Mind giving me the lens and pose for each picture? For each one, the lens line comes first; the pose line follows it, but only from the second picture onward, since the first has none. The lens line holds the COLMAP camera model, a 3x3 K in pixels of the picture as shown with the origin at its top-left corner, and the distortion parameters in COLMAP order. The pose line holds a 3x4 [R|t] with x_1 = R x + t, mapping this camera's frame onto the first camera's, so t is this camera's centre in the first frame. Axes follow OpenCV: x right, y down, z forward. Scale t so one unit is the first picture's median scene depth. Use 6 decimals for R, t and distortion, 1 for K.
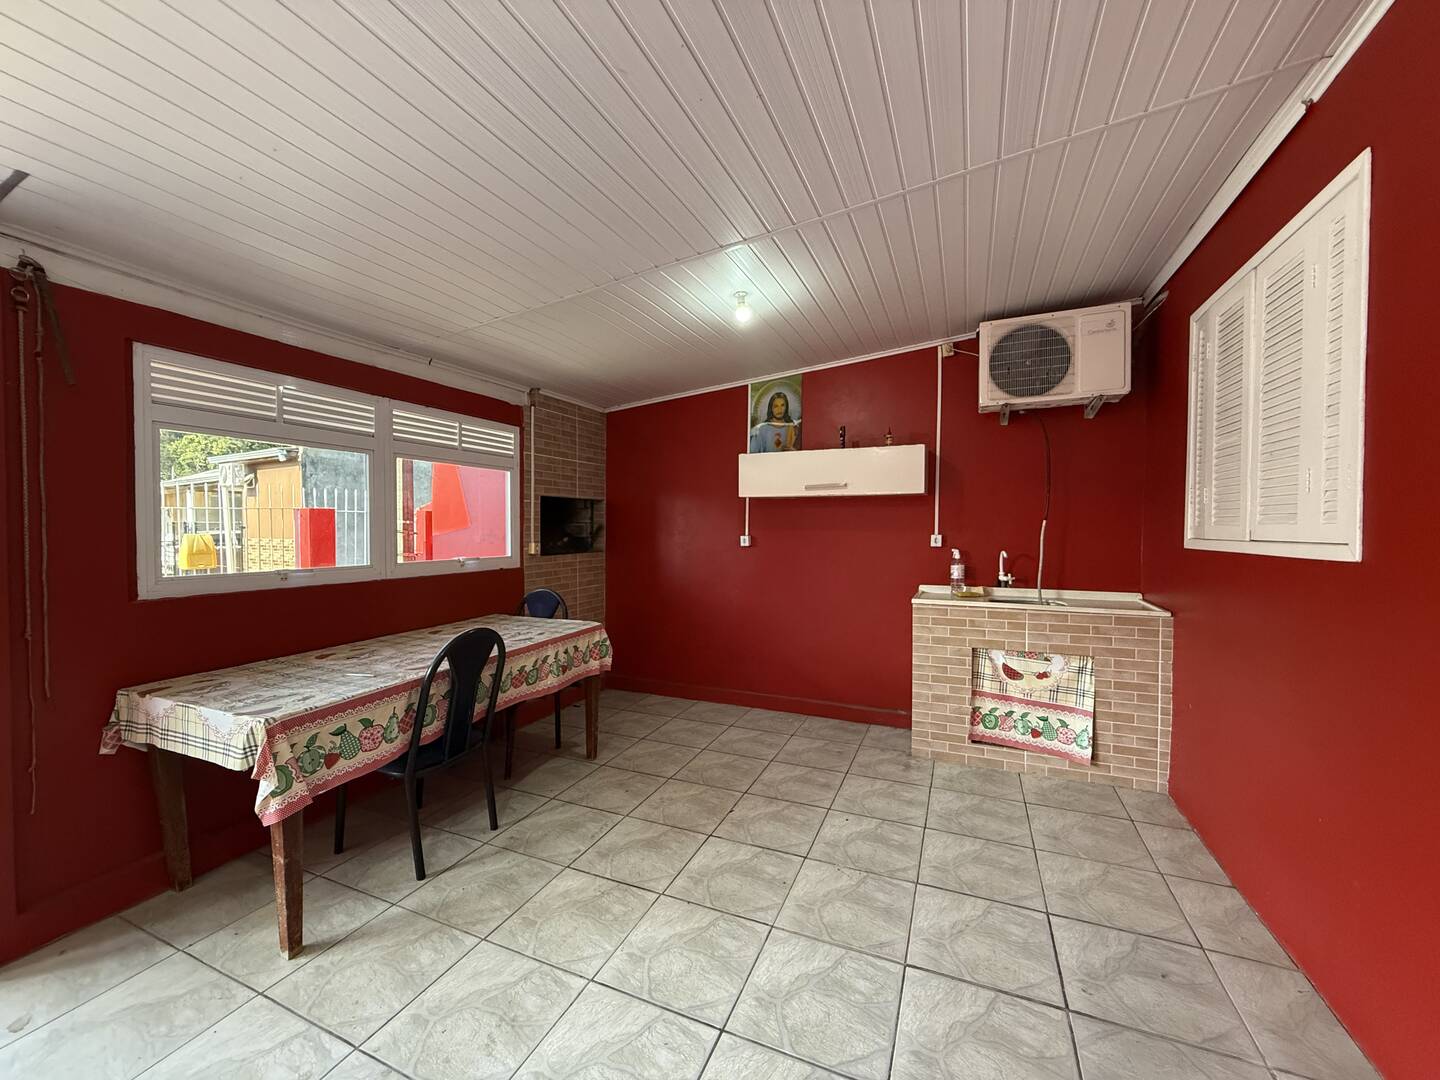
lens RADIAL K [[590.5, 0, 720.0], [0, 590.5, 540.0], [0, 0, 1]] dist [0.016018, -0.000137]
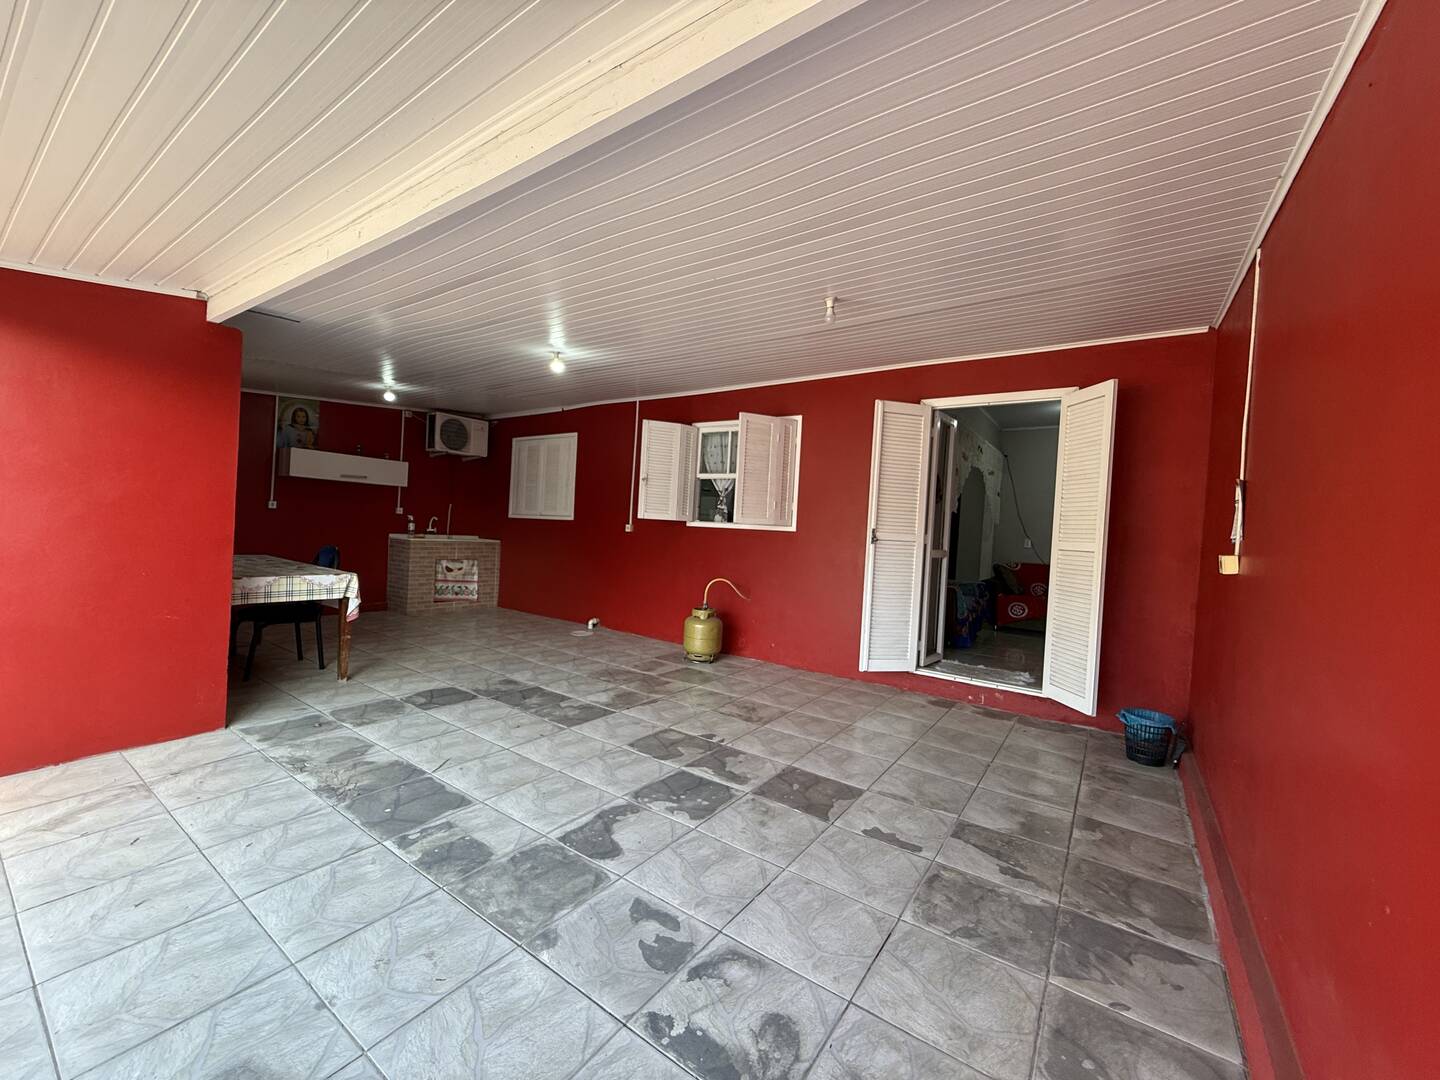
lens RADIAL K [[562.0, 0, 720.0], [0, 562.0, 540.0], [0, 0, 1]] dist [0.000033, 0.000017]
pose [[0.178007, -0.002147, 0.984027, -1.476592], [-0.029111, 0.999548, 0.007447, 0.062152], [-0.983599, -0.029972, 0.177864, -0.425408]]
